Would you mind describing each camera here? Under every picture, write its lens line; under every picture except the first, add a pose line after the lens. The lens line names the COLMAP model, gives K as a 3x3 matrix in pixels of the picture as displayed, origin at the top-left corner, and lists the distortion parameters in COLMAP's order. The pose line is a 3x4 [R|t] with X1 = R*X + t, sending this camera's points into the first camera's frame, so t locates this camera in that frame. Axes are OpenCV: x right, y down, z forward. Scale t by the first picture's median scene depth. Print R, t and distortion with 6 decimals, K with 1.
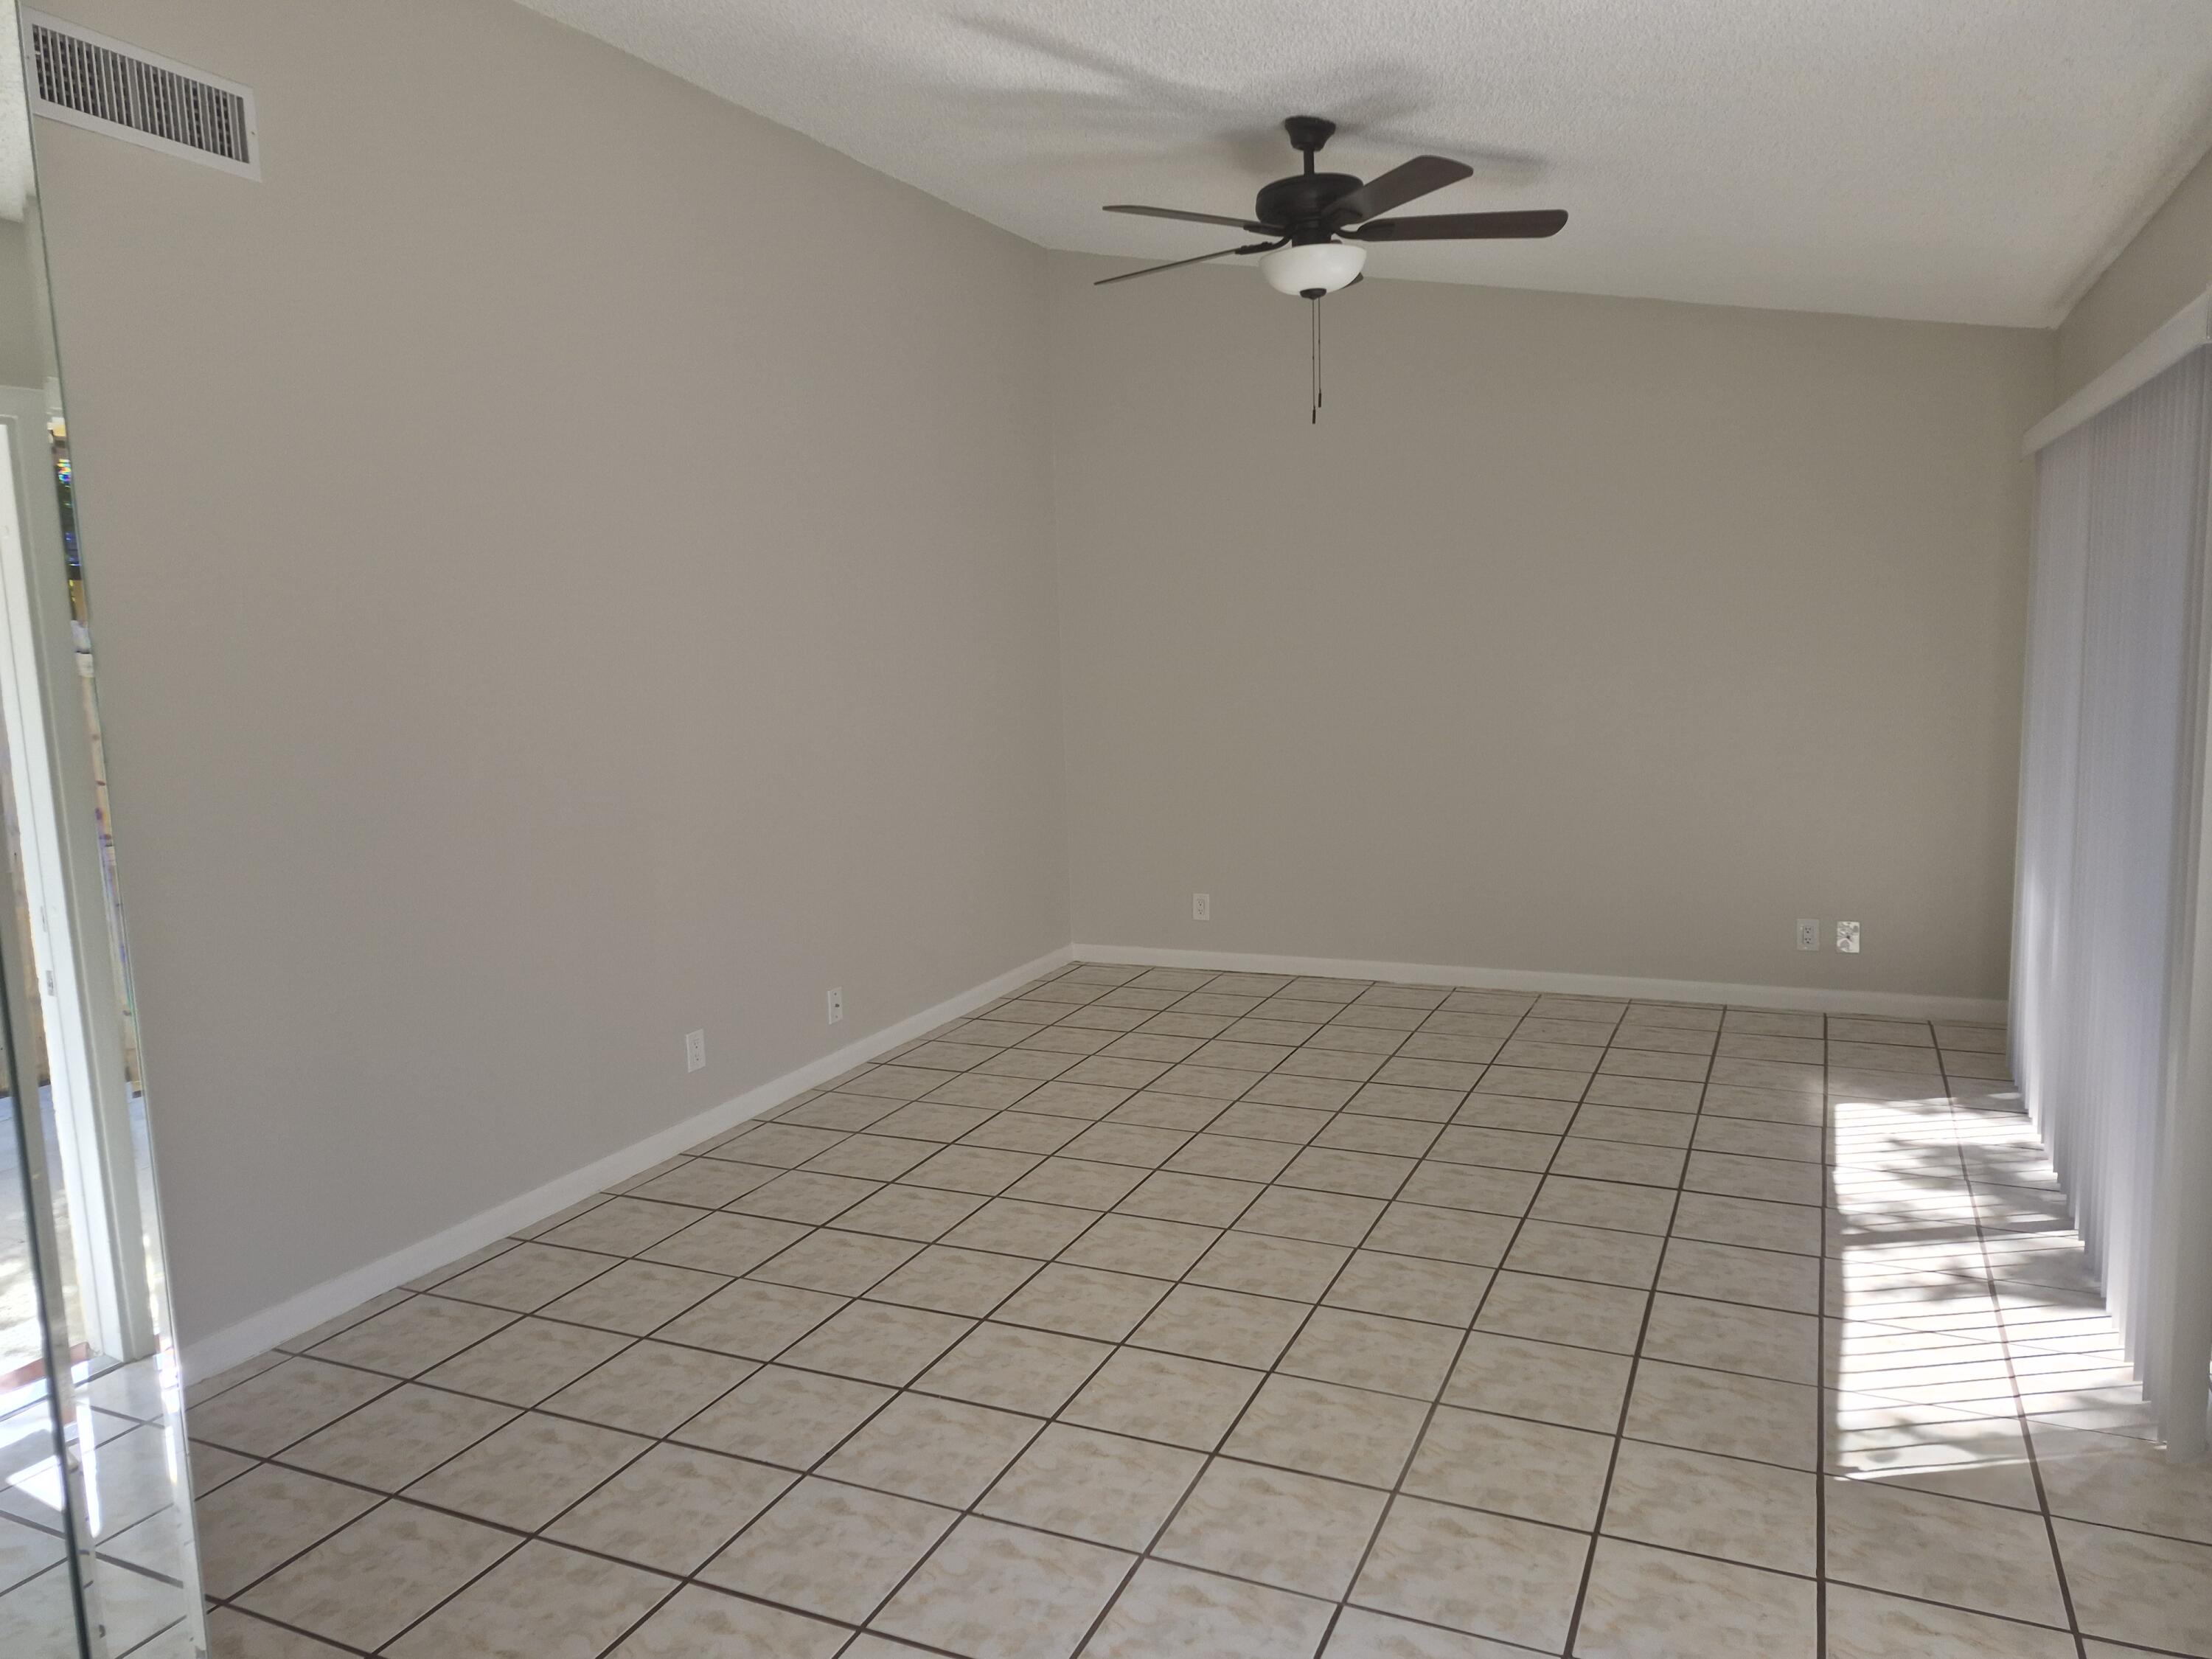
lens RADIAL K [[1538.6, 0, 1083.5], [0, 1538.6, 832.6], [0, 0, 1]] dist [0.052426, -0.035216]
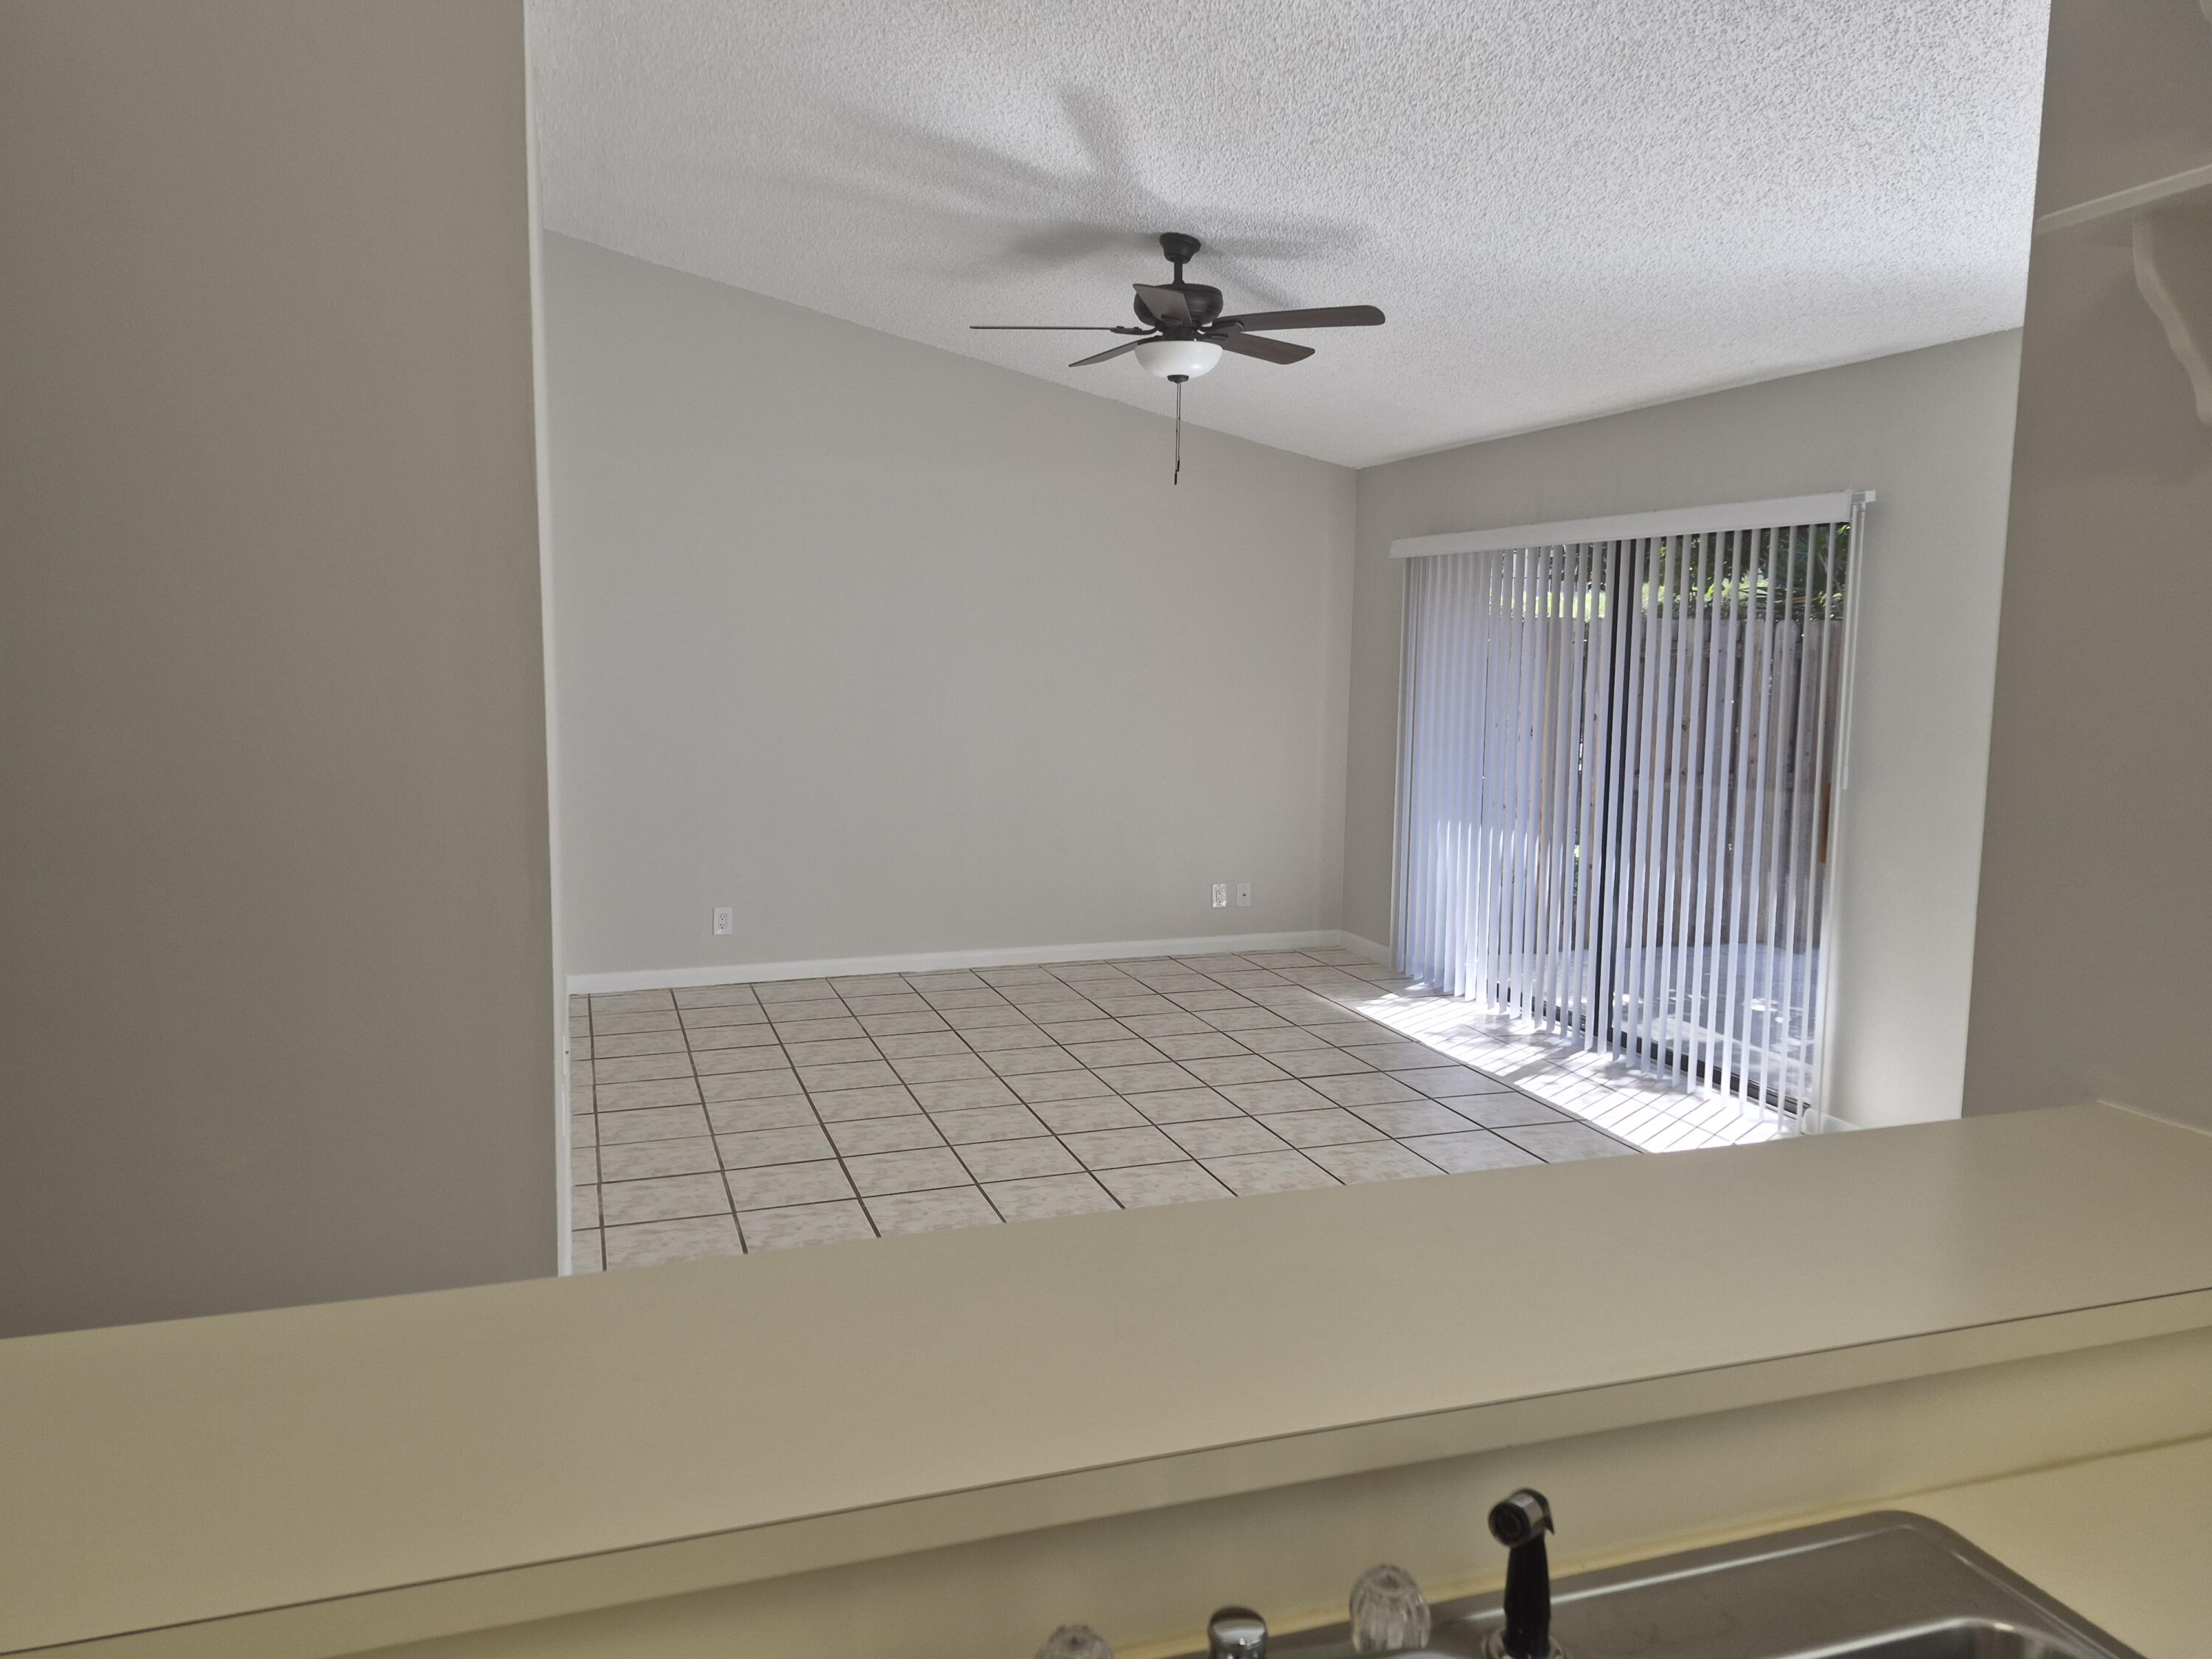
lens RADIAL K [[1538.6, 0, 1027.7], [0, 1538.6, 822.3], [0, 0, 1]] dist [0.052426, -0.035216]
pose [[0.731175, -0.041883, 0.680903, -0.791726], [0.057622, 0.998338, -0.000468, -0.007915], [-0.679752, 0.039577, 0.732374, 0.212000]]
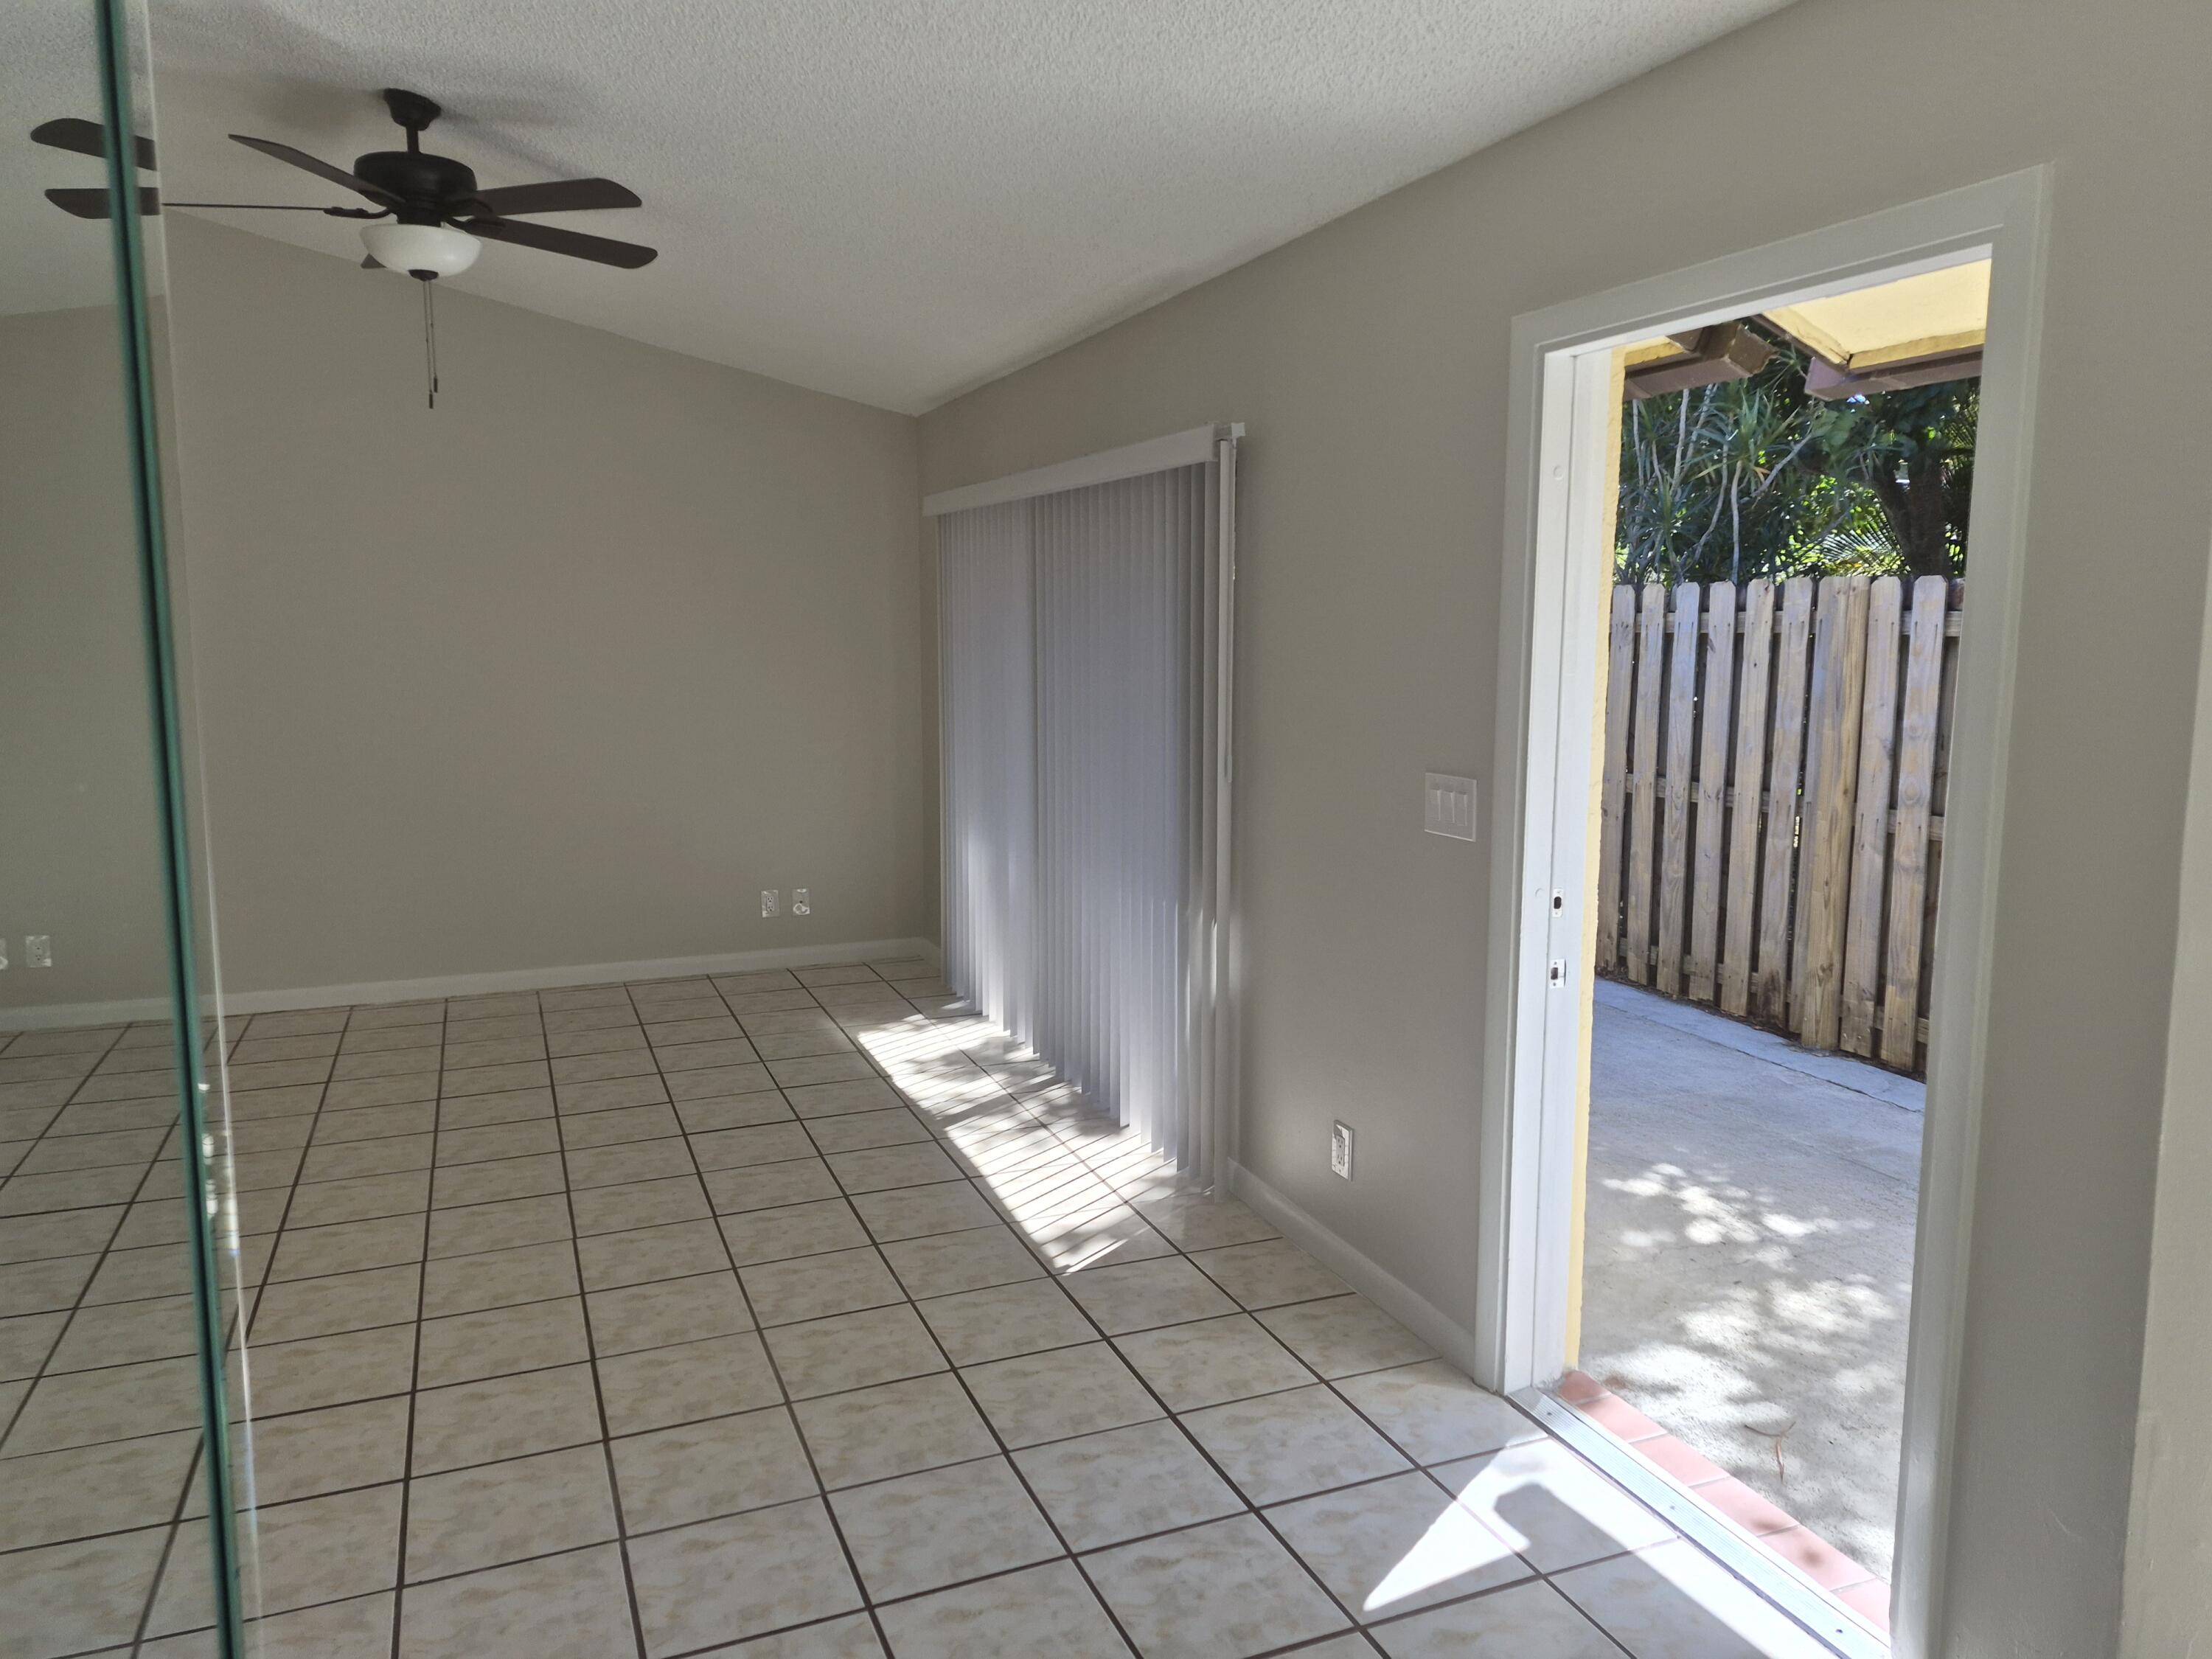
lens RADIAL K [[1538.6, 0, 1106.4], [0, 1538.6, 811.7], [0, 0, 1]] dist [0.052426, -0.035216]
pose [[0.671701, -0.055684, 0.738727, -0.308383], [0.073575, 0.997255, 0.008273, 0.008980], [-0.737160, 0.048795, 0.673954, 0.048713]]
